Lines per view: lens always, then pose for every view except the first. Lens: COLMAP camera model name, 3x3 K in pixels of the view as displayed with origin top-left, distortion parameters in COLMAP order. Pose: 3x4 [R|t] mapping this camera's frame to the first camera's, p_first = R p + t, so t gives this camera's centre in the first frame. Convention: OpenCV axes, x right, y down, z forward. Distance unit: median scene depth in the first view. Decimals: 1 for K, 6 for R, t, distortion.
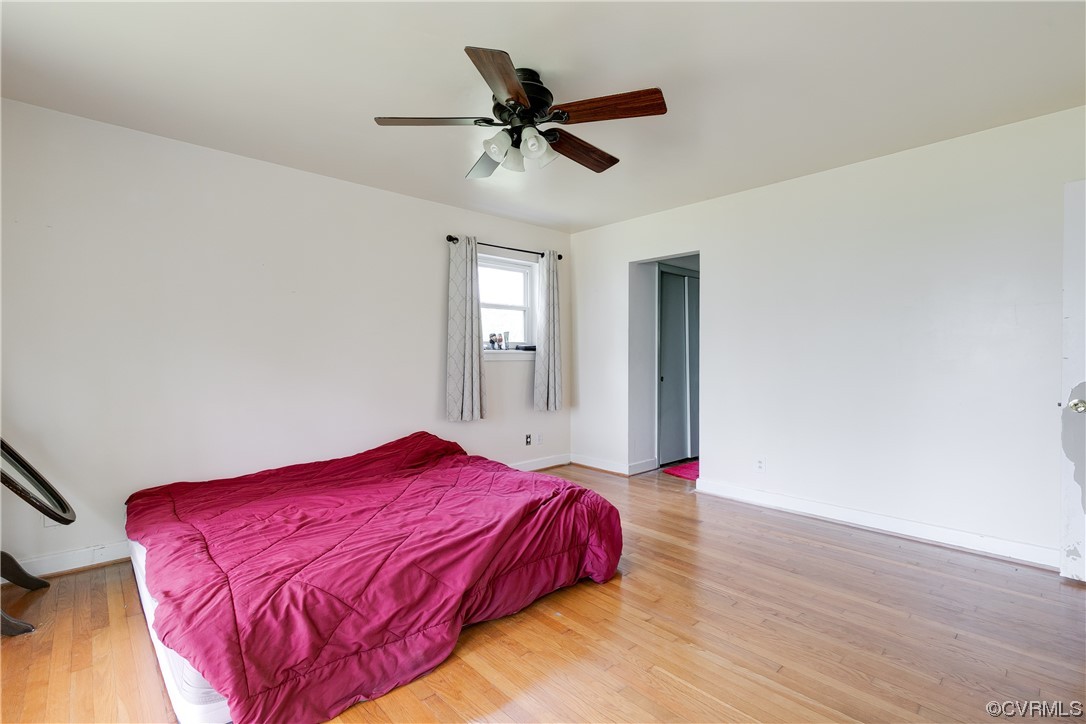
lens RADIAL K [[504.5, 0, 542.6], [0, 504.5, 353.5], [0, 0, 1]] dist [0.011925, -0.000683]
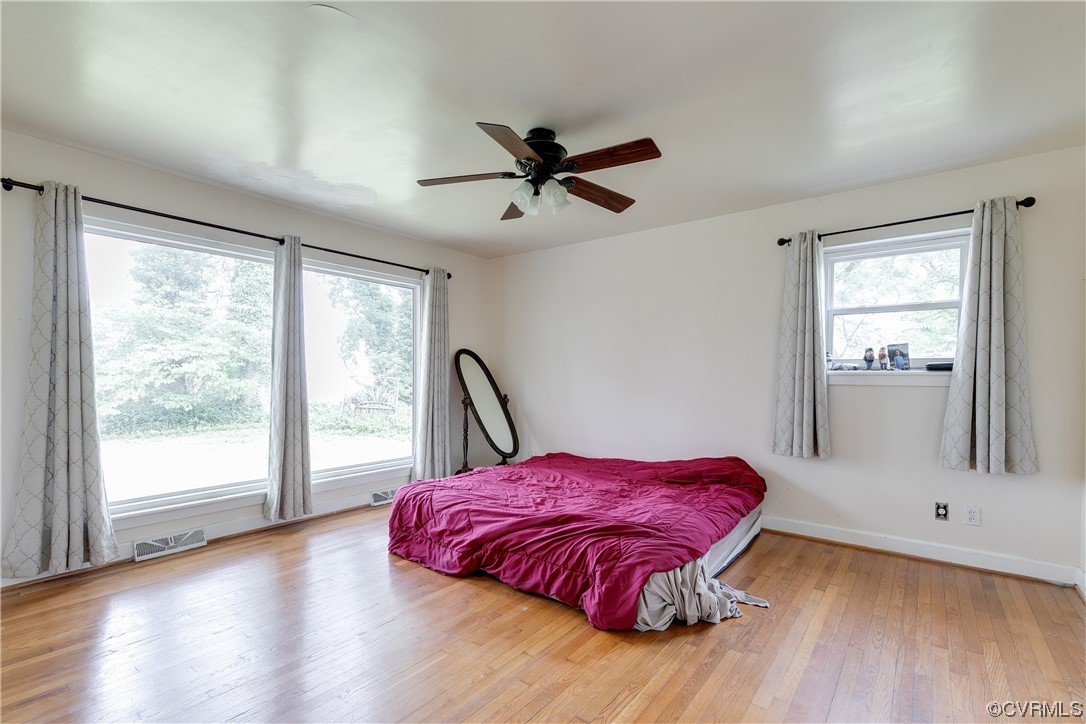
lens RADIAL K [[504.5, 0, 541.8], [0, 504.5, 373.2], [0, 0, 1]] dist [0.011925, -0.000683]
pose [[0.152625, -0.001142, -0.988284, 1.031183], [-0.003988, 0.999990, -0.001771, -0.000026], [0.988276, 0.004212, 0.152619, 0.784468]]
